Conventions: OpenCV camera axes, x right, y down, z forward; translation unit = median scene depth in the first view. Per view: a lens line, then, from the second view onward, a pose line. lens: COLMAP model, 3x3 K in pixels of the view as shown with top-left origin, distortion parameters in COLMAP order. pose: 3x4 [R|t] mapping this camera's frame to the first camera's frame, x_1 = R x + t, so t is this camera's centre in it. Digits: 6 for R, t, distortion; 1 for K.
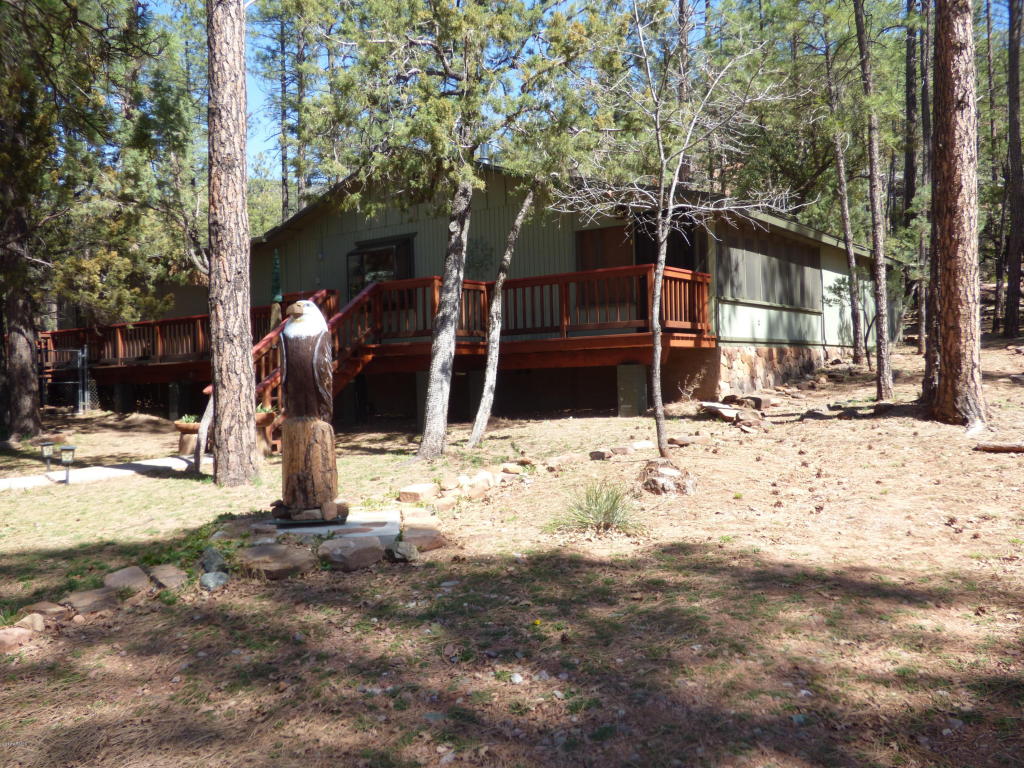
lens RADIAL K [[876.6, 0, 512.0], [0, 876.6, 384.0], [0, 0, 1]] dist [0.007480, -0.001403]
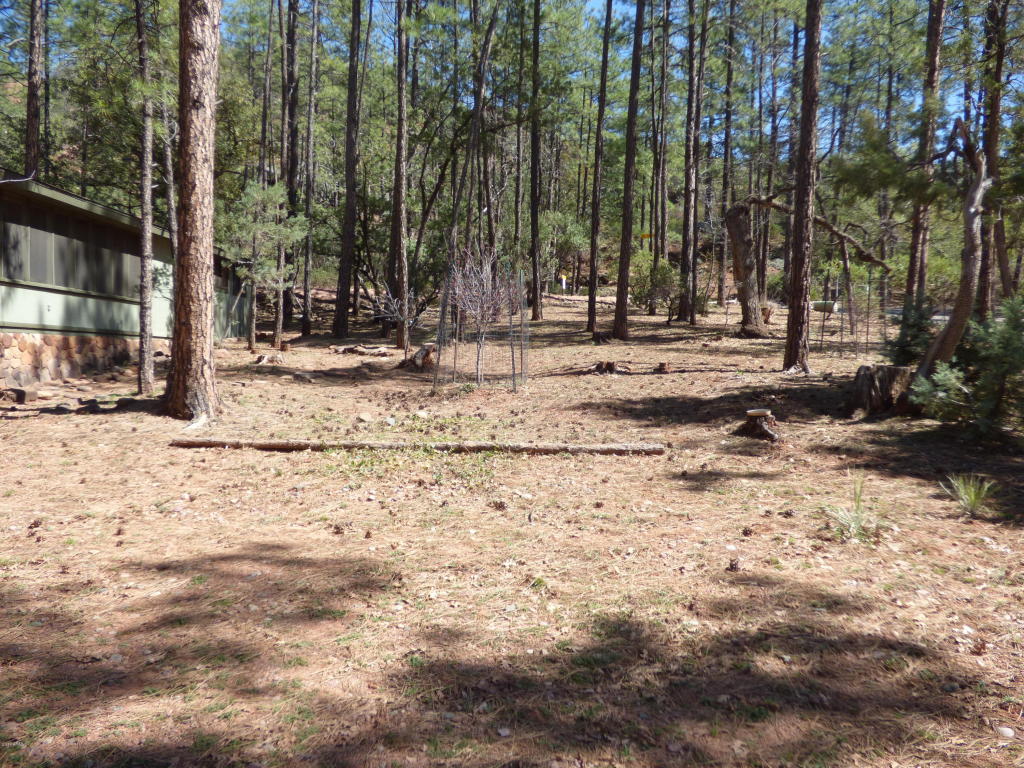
lens RADIAL K [[876.6, 0, 512.0], [0, 876.6, 384.0], [0, 0, 1]] dist [0.007480, -0.001403]
pose [[0.845818, 0.019266, 0.533124, 0.264532], [-0.025059, 0.999679, 0.003629, -0.007604], [-0.532883, -0.016429, 0.846030, -0.051078]]
